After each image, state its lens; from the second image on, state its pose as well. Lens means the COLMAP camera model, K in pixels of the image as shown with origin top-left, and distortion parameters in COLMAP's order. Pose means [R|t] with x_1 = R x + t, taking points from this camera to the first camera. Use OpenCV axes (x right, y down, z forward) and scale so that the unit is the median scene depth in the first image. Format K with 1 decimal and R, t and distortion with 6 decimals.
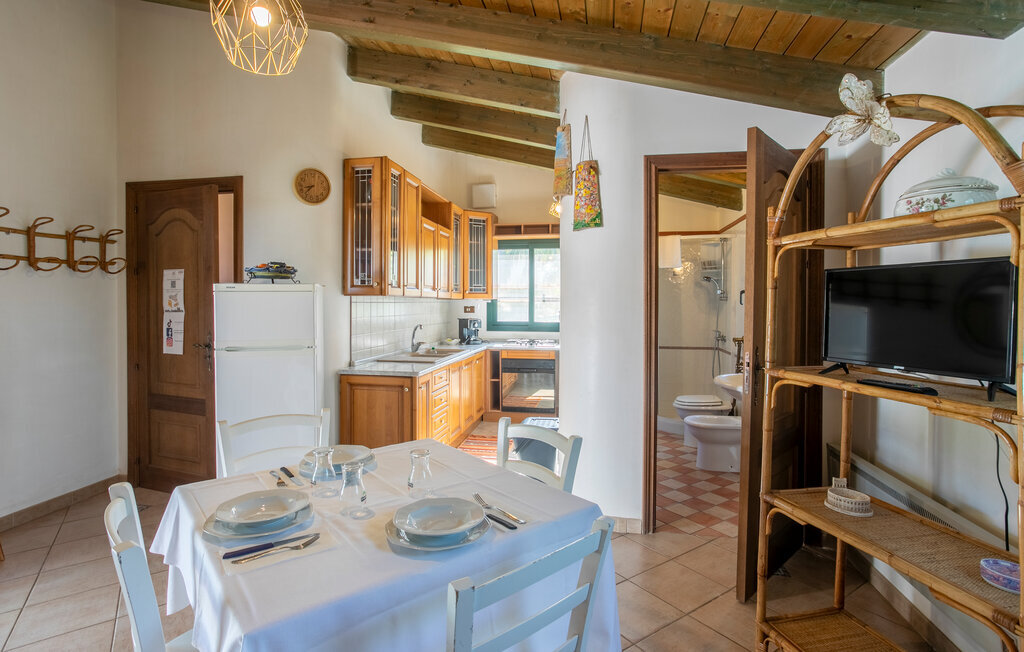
lens RADIAL K [[509.8, 0, 506.9], [0, 509.8, 307.2], [0, 0, 1]] dist [-0.055402, 0.035621]
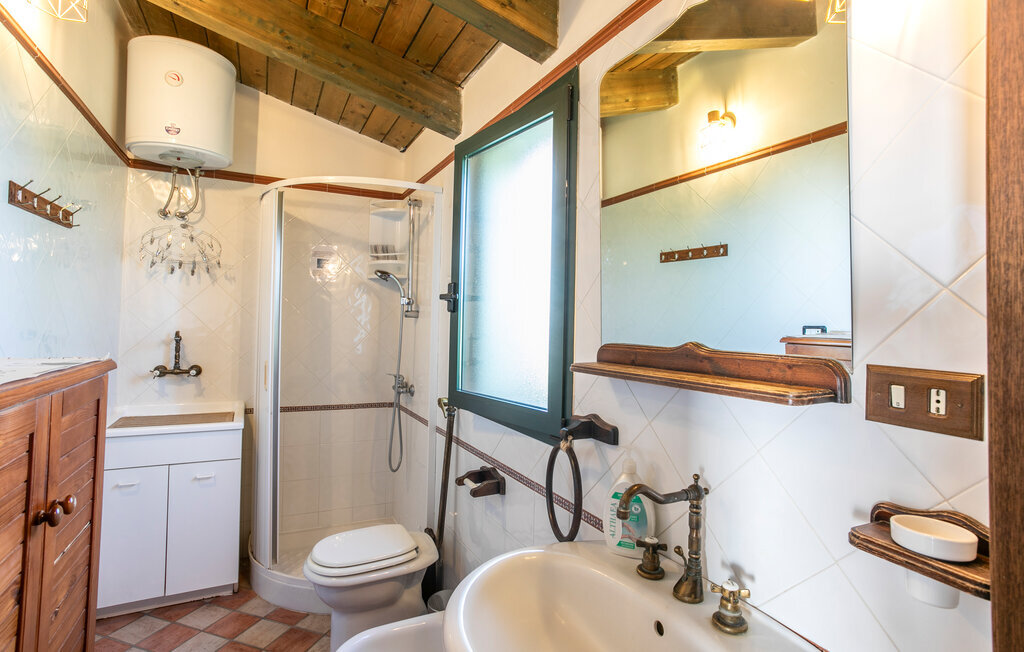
lens RADIAL K [[509.8, 0, 506.9], [0, 509.8, 307.2], [0, 0, 1]] dist [-0.055402, 0.035621]
pose [[0.793569, 0.032098, 0.607633, 0.169776], [-0.012813, 0.999268, -0.036052, -0.005148], [-0.608345, 0.020824, 0.793400, 0.474944]]
